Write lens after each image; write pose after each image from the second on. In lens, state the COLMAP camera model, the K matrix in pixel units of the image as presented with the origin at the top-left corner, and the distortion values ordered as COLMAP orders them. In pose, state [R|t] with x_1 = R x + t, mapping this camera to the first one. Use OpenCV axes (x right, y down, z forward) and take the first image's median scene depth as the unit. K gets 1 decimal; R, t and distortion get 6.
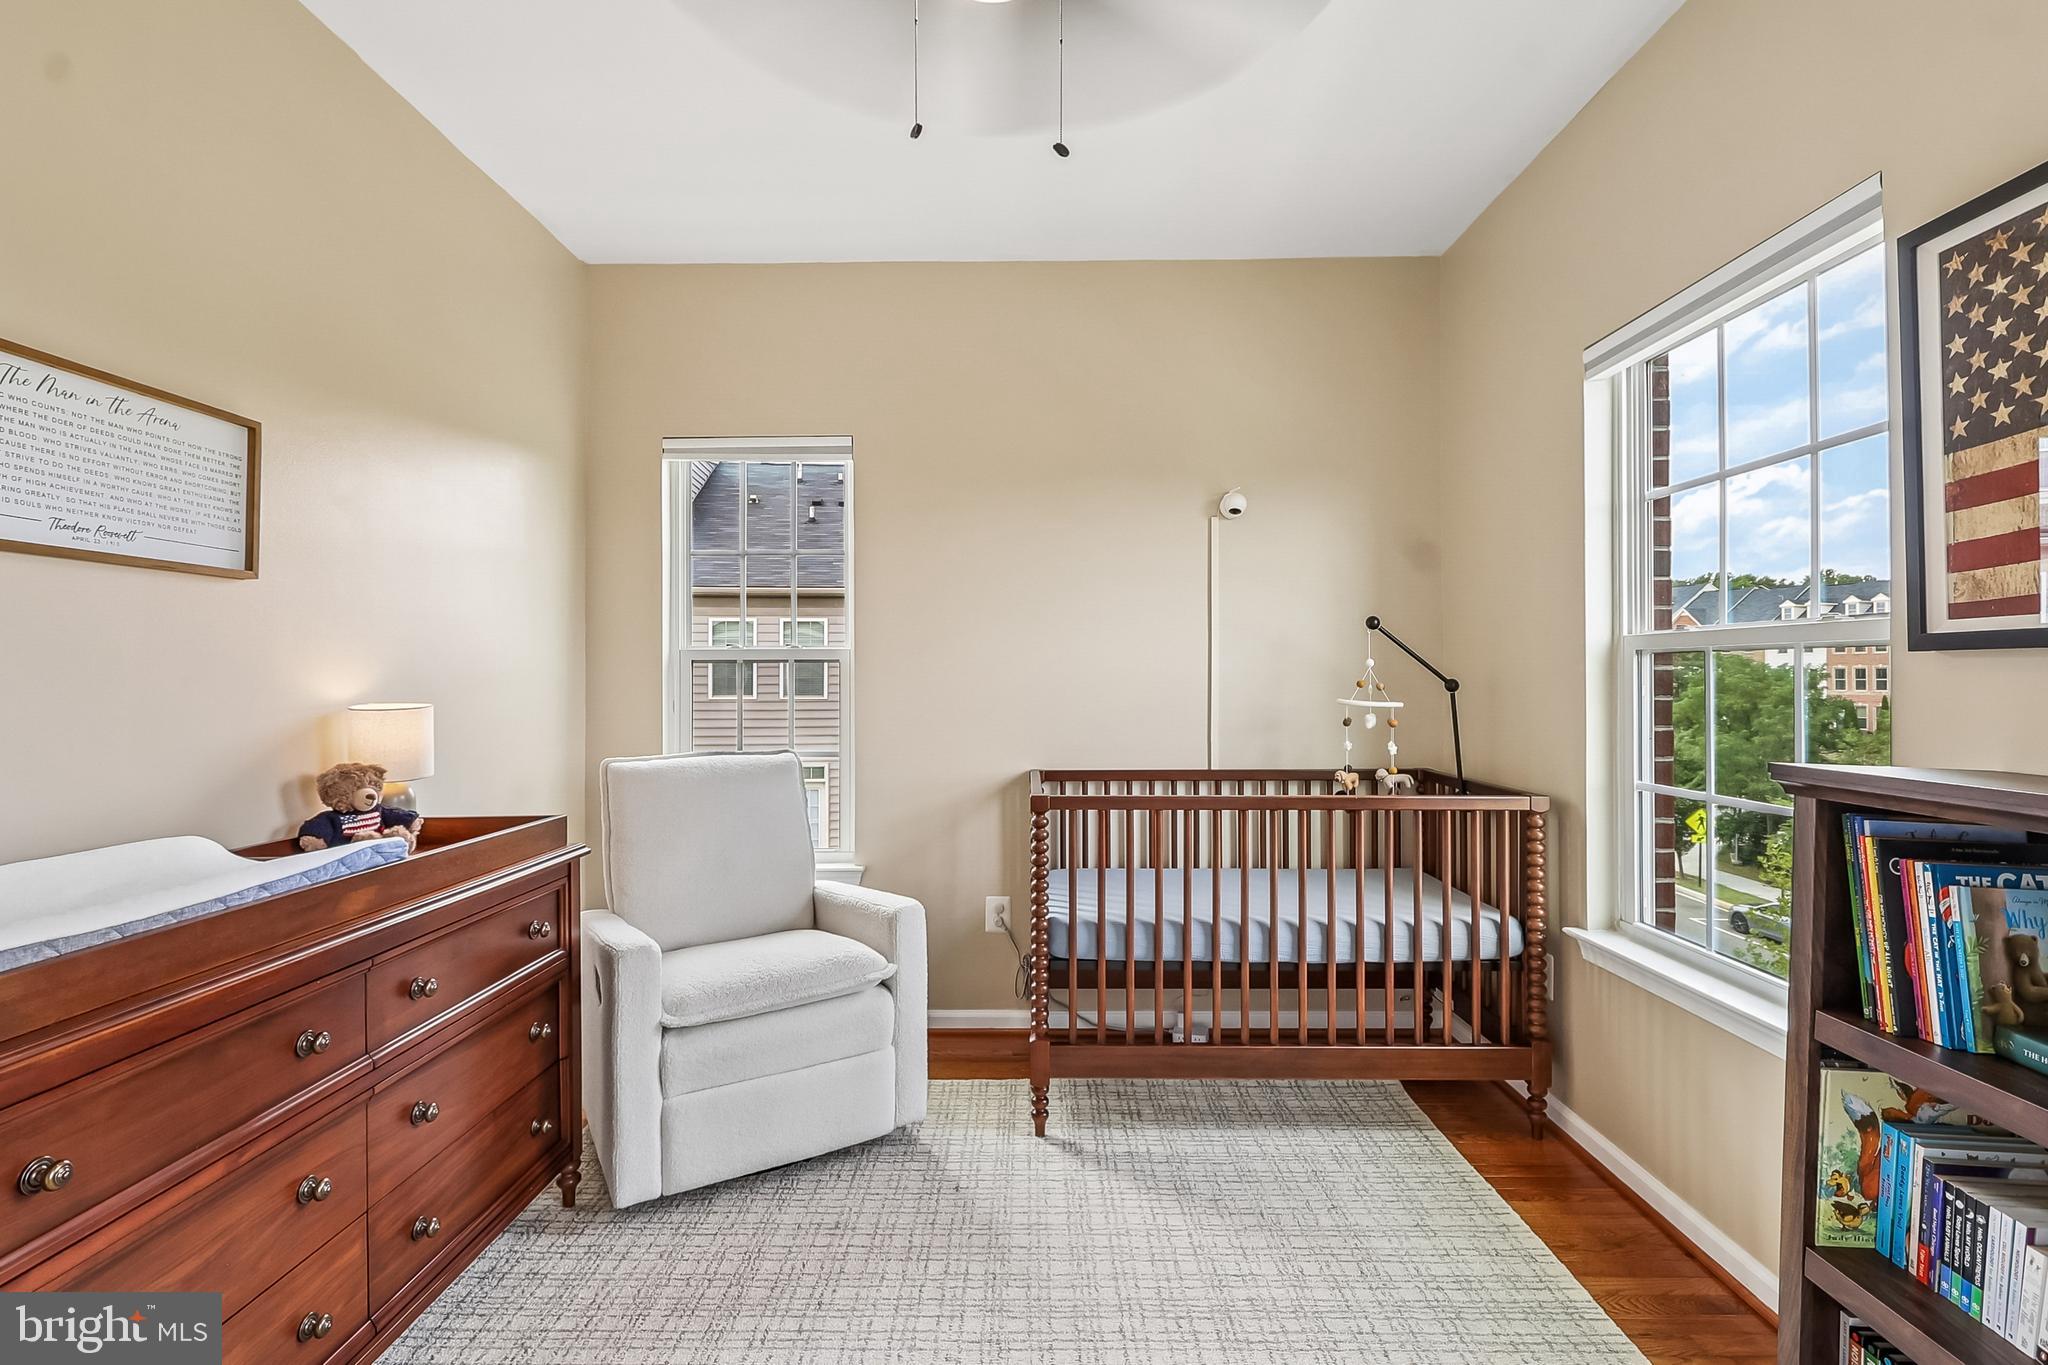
lens RADIAL K [[950.1, 0, 1024.4], [0, 950.1, 670.2], [0, 0, 1]] dist [0.004131, -0.001562]
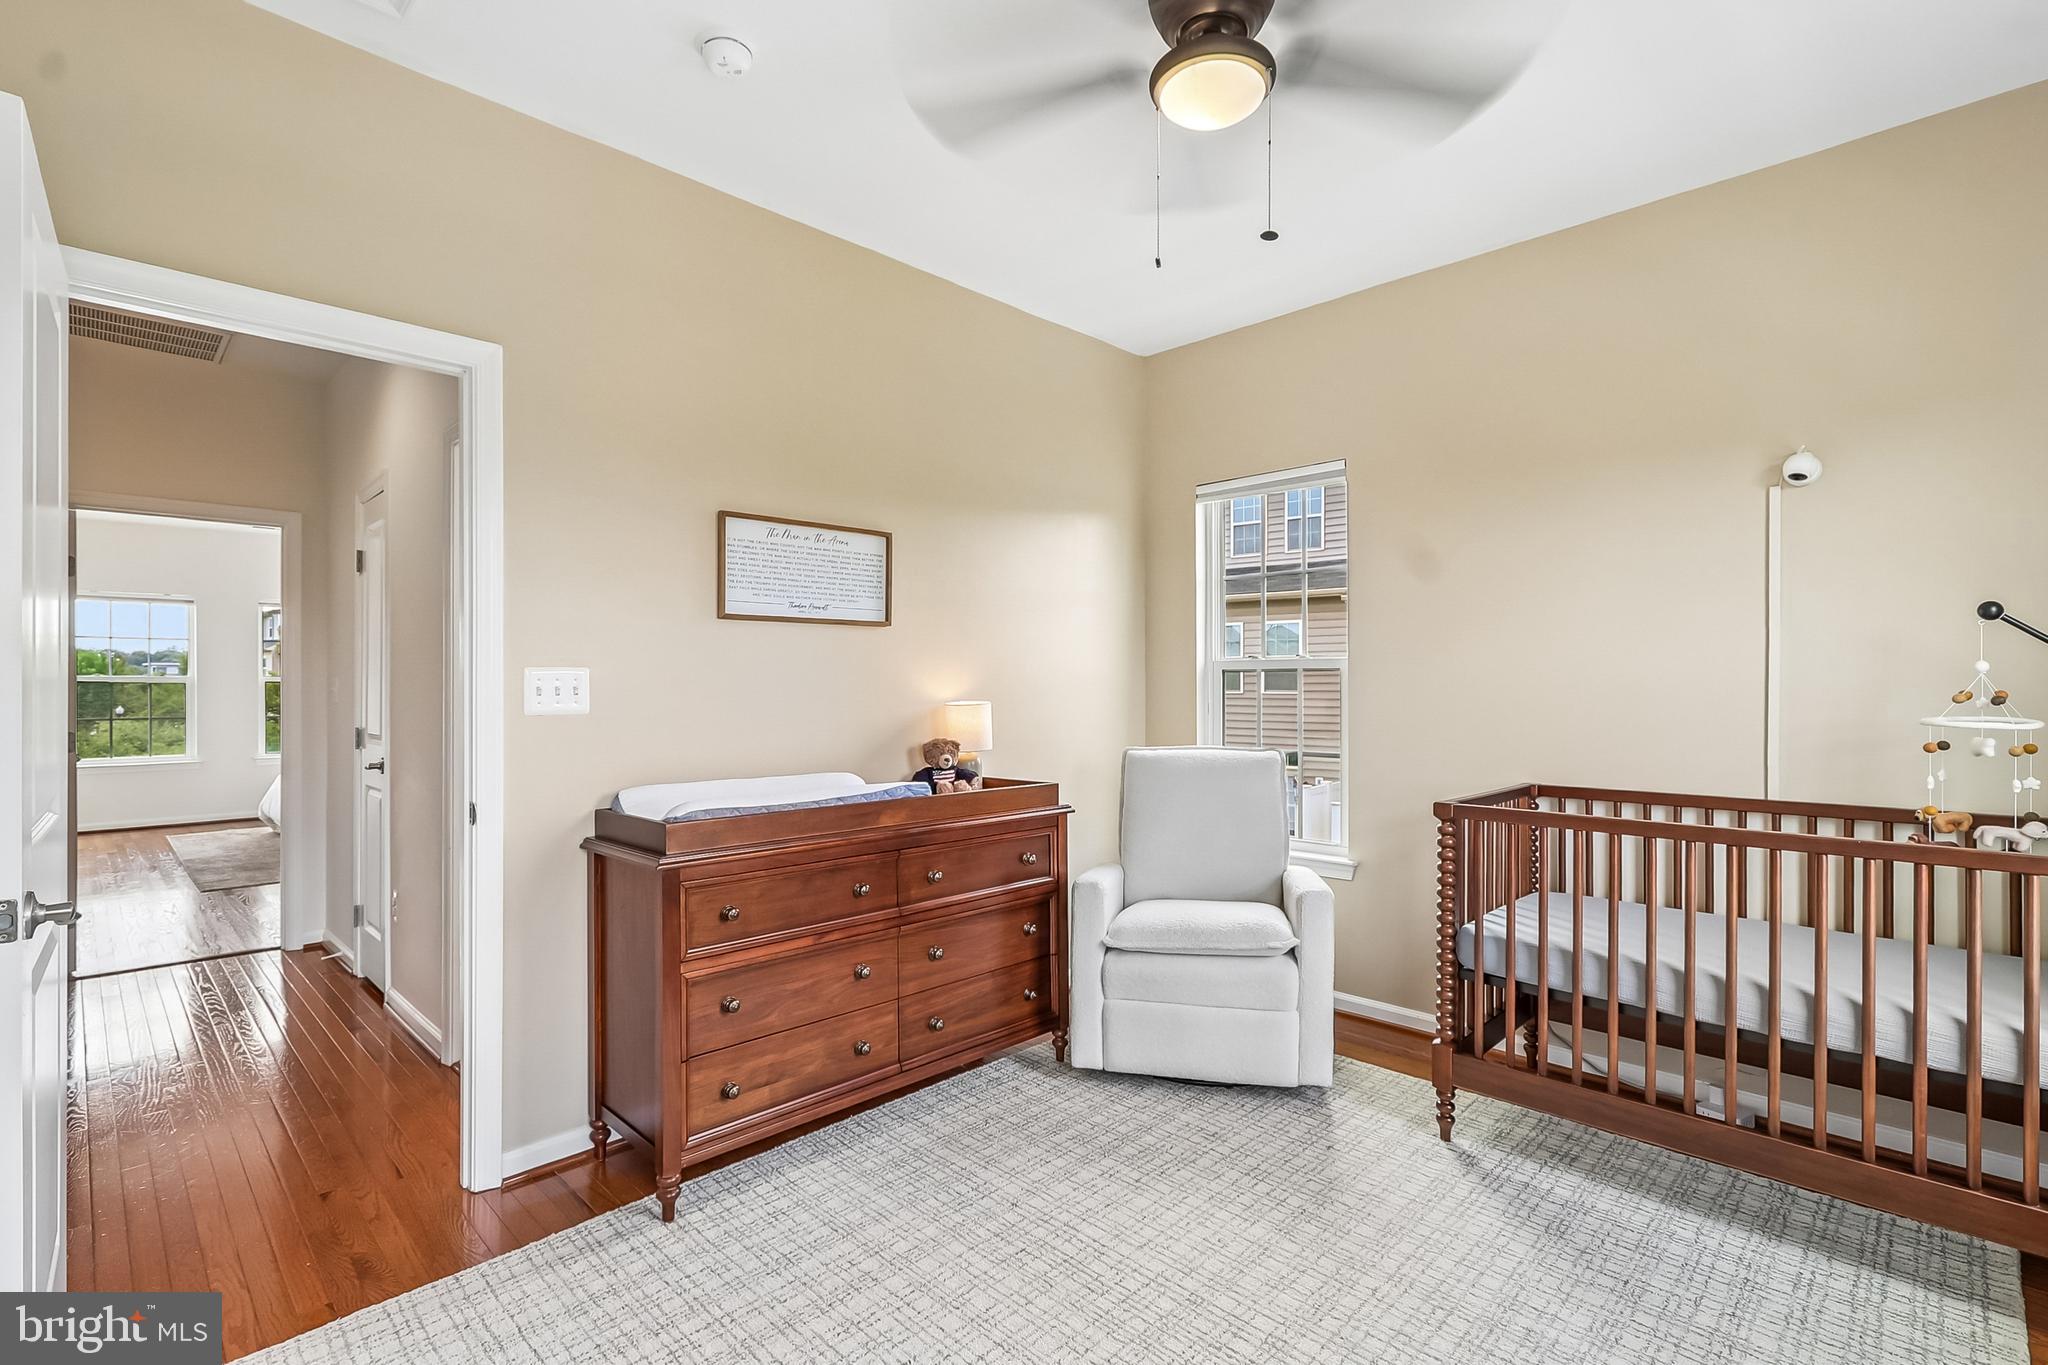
lens RADIAL K [[950.1, 0, 1007.1], [0, 950.1, 685.2], [0, 0, 1]] dist [0.004131, -0.001562]
pose [[0.711423, 0.003279, -0.702756, 0.421882], [0.004435, 0.999948, 0.009156, -0.004271], [0.702750, -0.009630, 0.711372, -0.043521]]
